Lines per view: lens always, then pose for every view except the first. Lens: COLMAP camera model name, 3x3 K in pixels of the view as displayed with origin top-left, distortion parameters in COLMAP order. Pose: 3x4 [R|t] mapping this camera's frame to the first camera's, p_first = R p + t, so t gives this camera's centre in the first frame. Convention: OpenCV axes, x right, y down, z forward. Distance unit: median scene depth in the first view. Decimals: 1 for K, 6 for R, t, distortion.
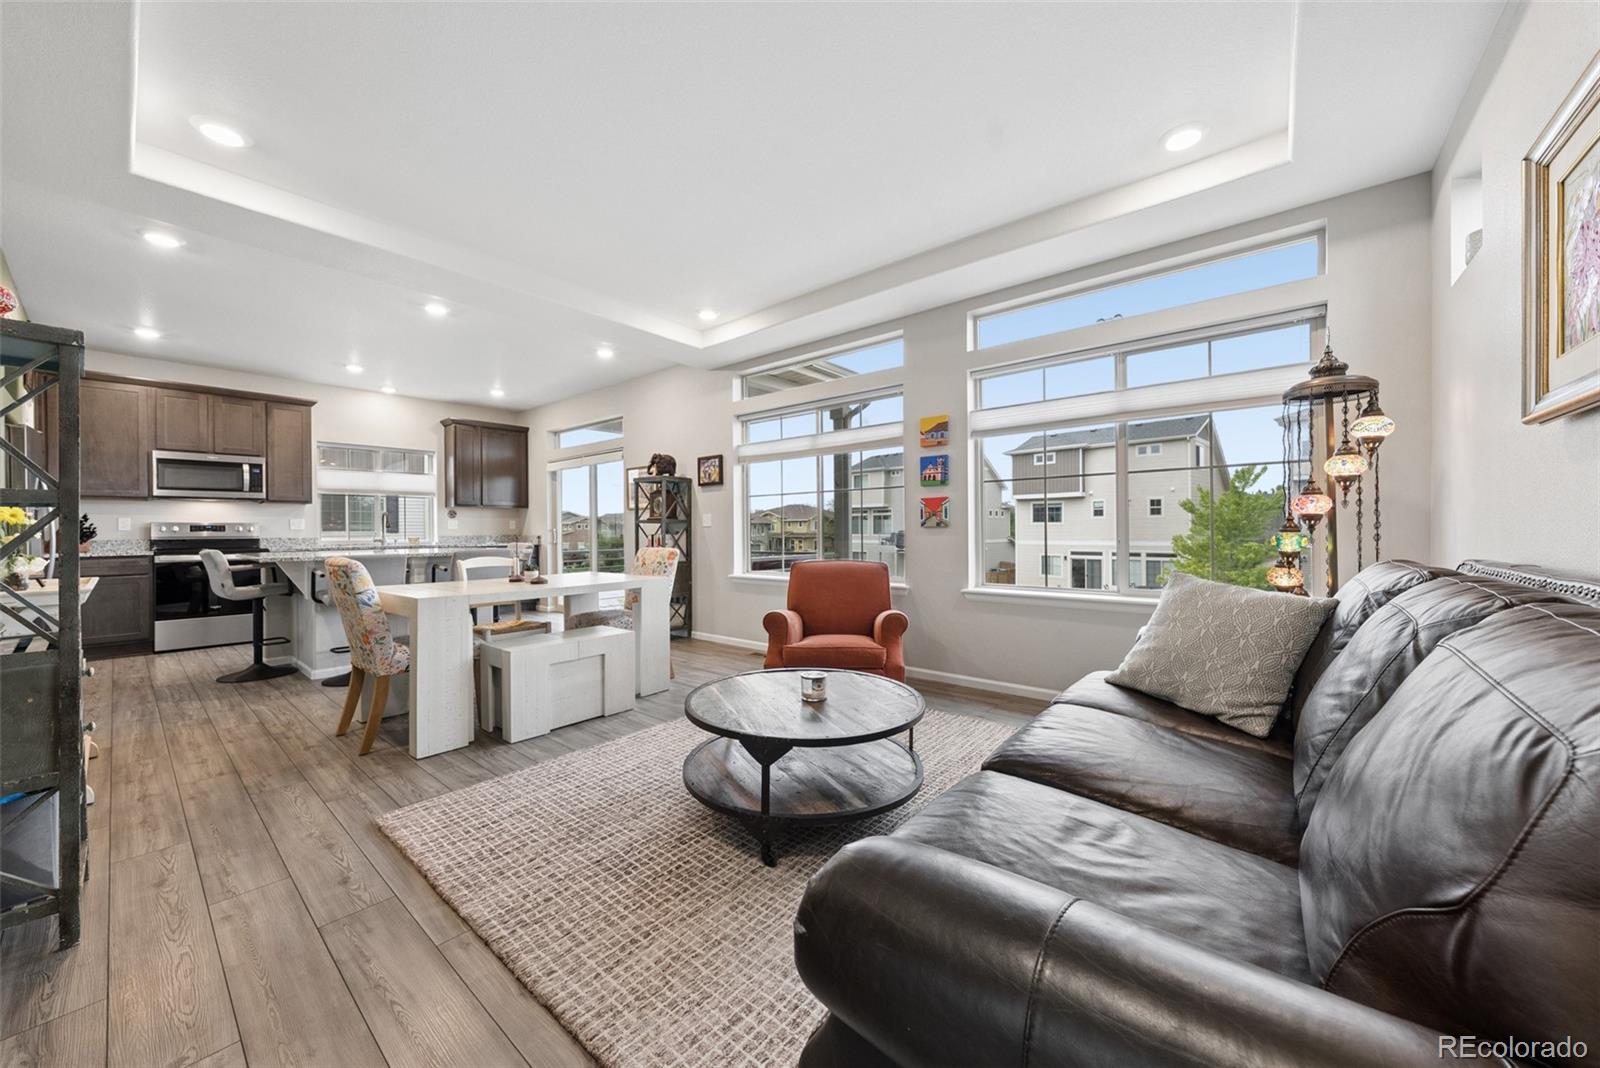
lens RADIAL K [[571.5, 0, 804.3], [0, 571.5, 531.2], [0, 0, 1]] dist [-0.003403, -0.000159]
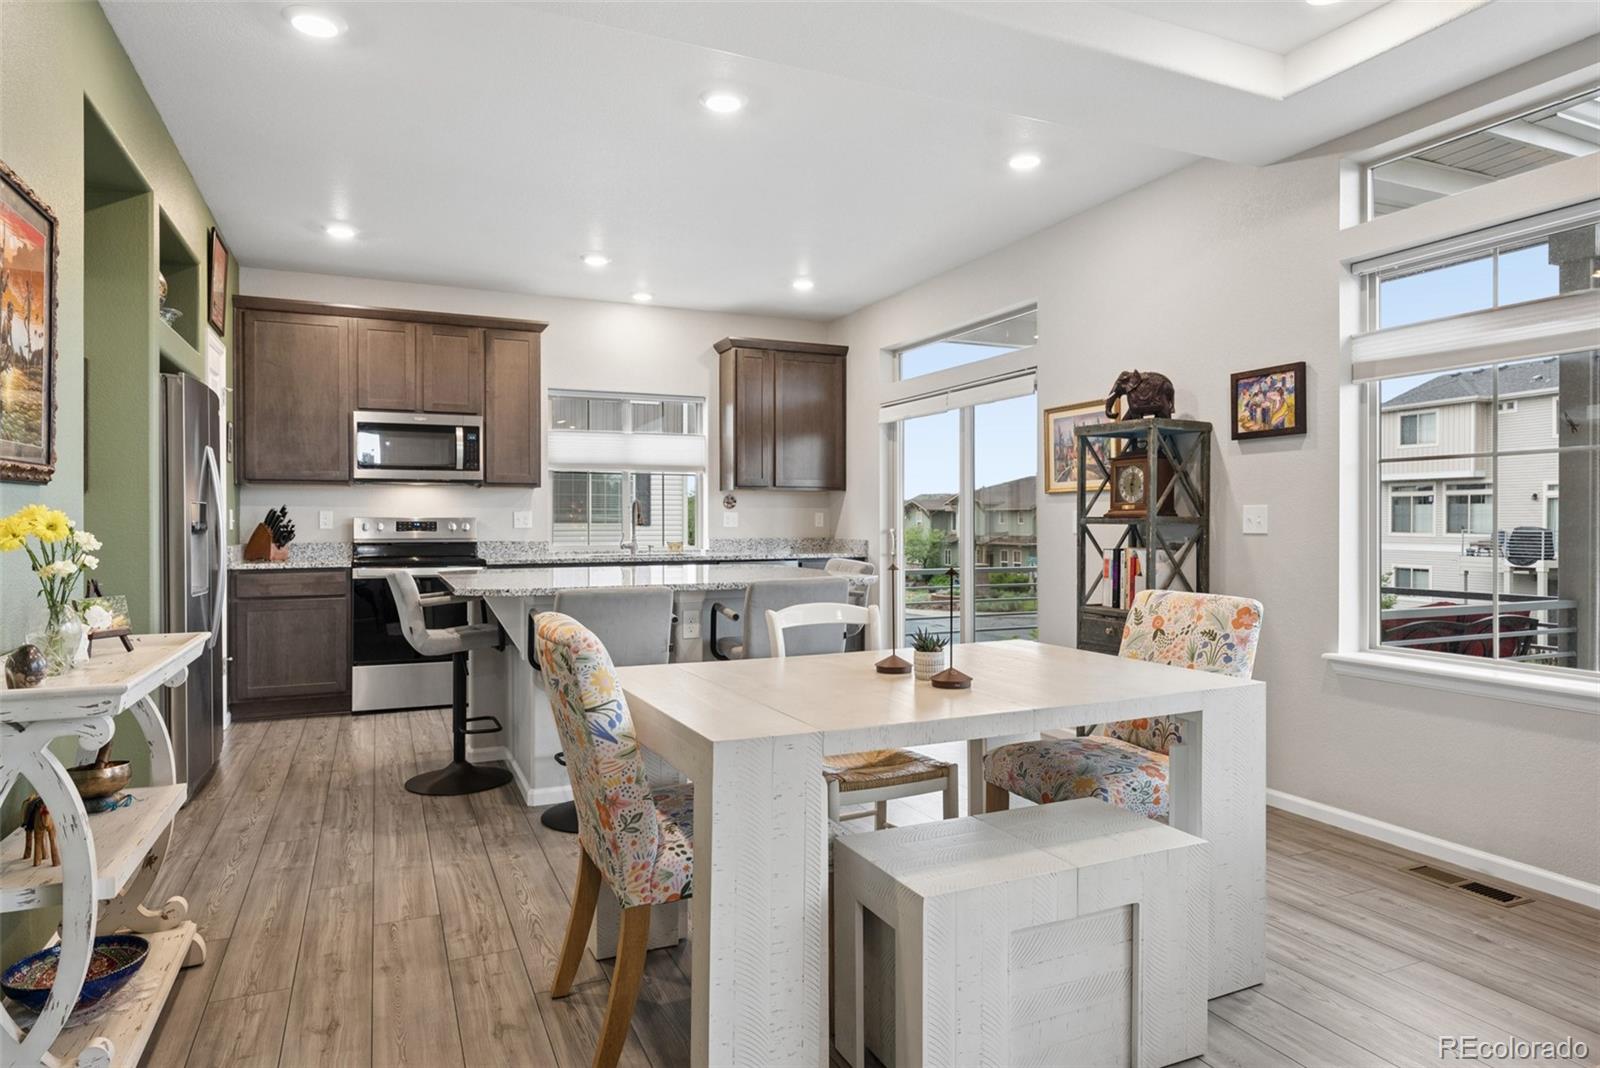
lens RADIAL K [[938.9, 0, 803.5], [0, 938.9, 528.2], [0, 0, 1]] dist [0.002610, 0.000605]
pose [[0.898588, 0.010387, -0.438671, -0.171248], [-0.007304, 0.999935, 0.008715, -0.016428], [0.438733, -0.004627, 0.898606, 0.226237]]
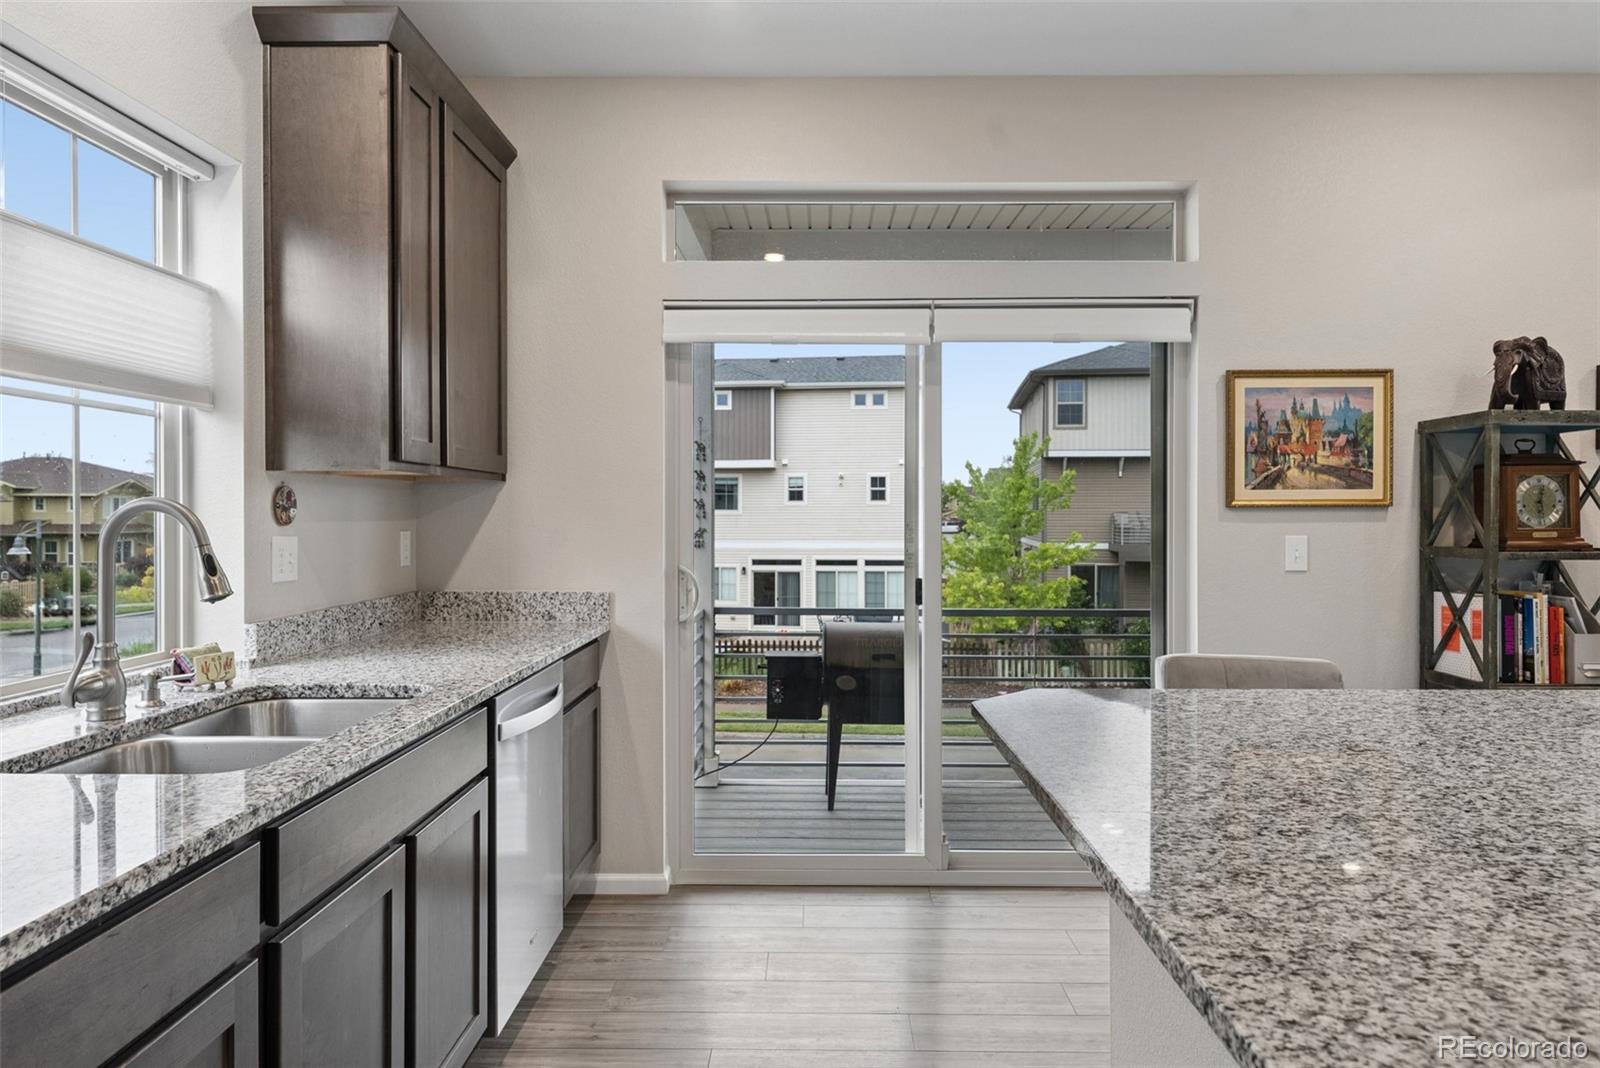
lens RADIAL K [[1017.5, 0, 801.6], [0, 1017.5, 511.8], [0, 0, 1]] dist [0.001880, 0.000522]
pose [[0.778783, 0.008770, 0.627232, -0.971030], [-0.004885, 0.999957, -0.007917, -0.035666], [-0.627275, 0.003102, 0.778792, 0.860934]]
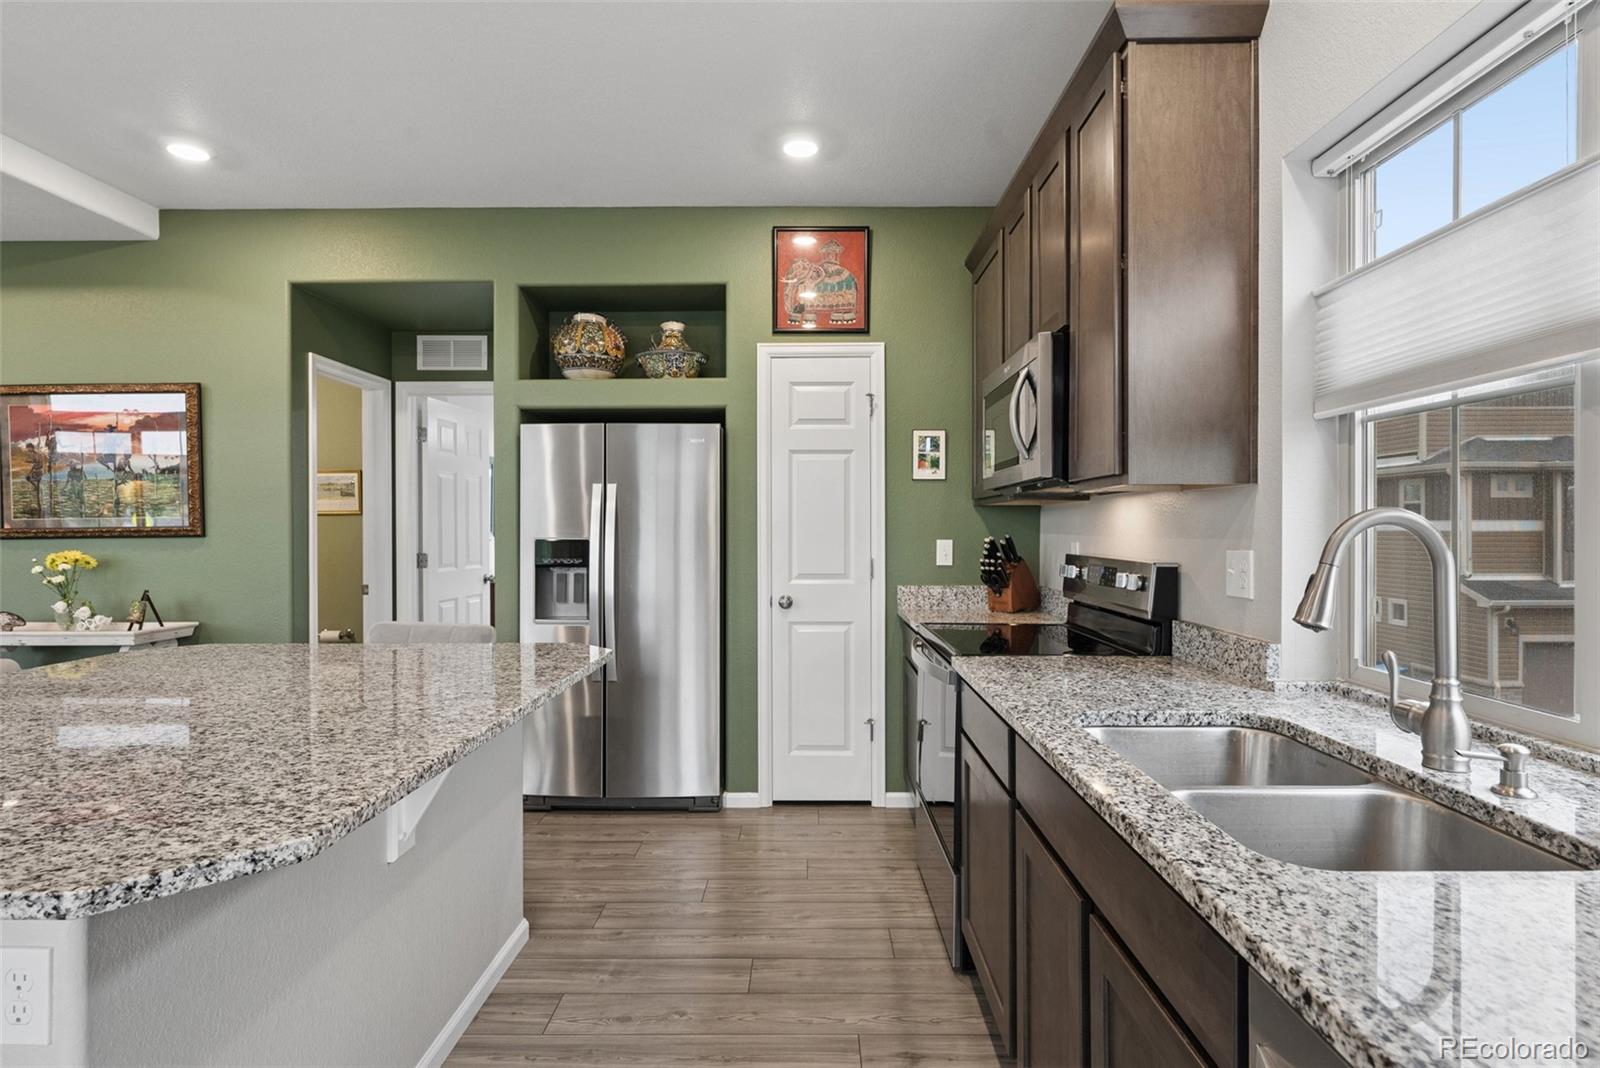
lens RADIAL K [[814.1, 0, 807.7], [0, 814.1, 526.4], [0, 0, 1]] dist [0.001070, -0.000202]
pose [[-0.772740, 0.009316, -0.634654, -0.648136], [0.006530, 0.999956, 0.006727, -0.040372], [0.634689, 0.001054, -0.772767, 1.336056]]
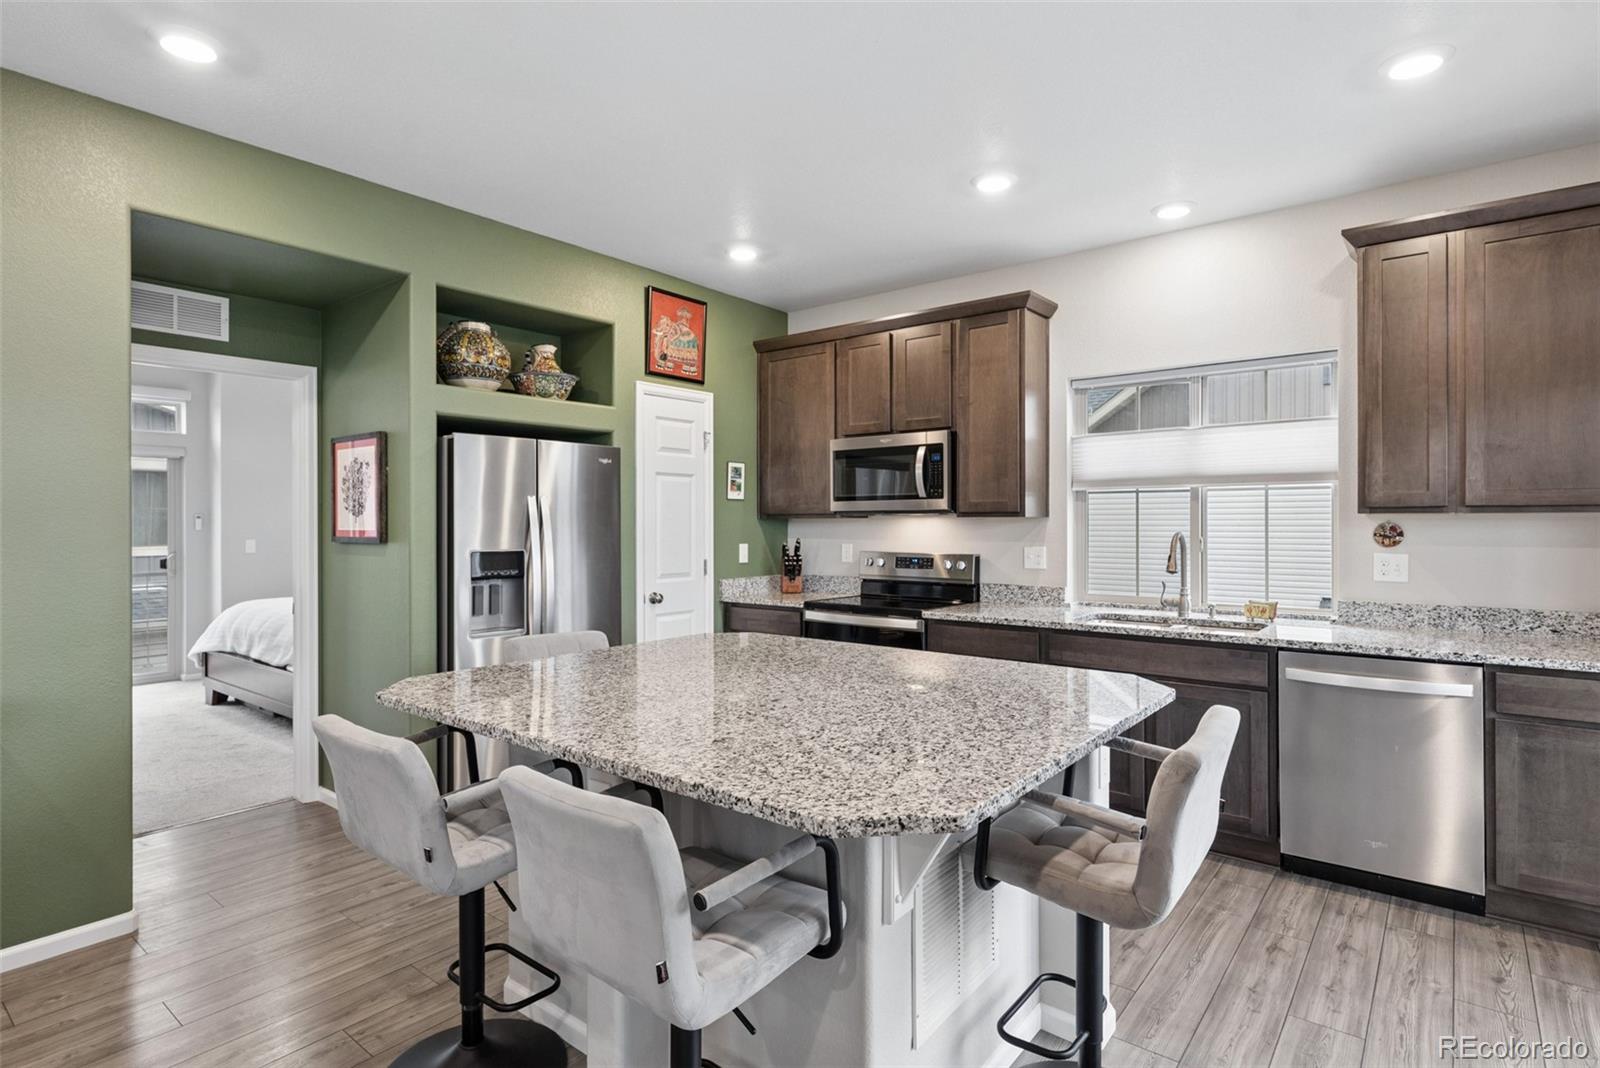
lens RADIAL K [[814.1, 0, 807.7], [0, 814.1, 526.4], [0, 0, 1]] dist [0.001070, -0.000202]
pose [[0.021441, 0.012737, -0.999689, -0.235180], [-0.001028, 0.999919, 0.012718, -0.055864], [0.999770, 0.000755, 0.021452, 0.929505]]
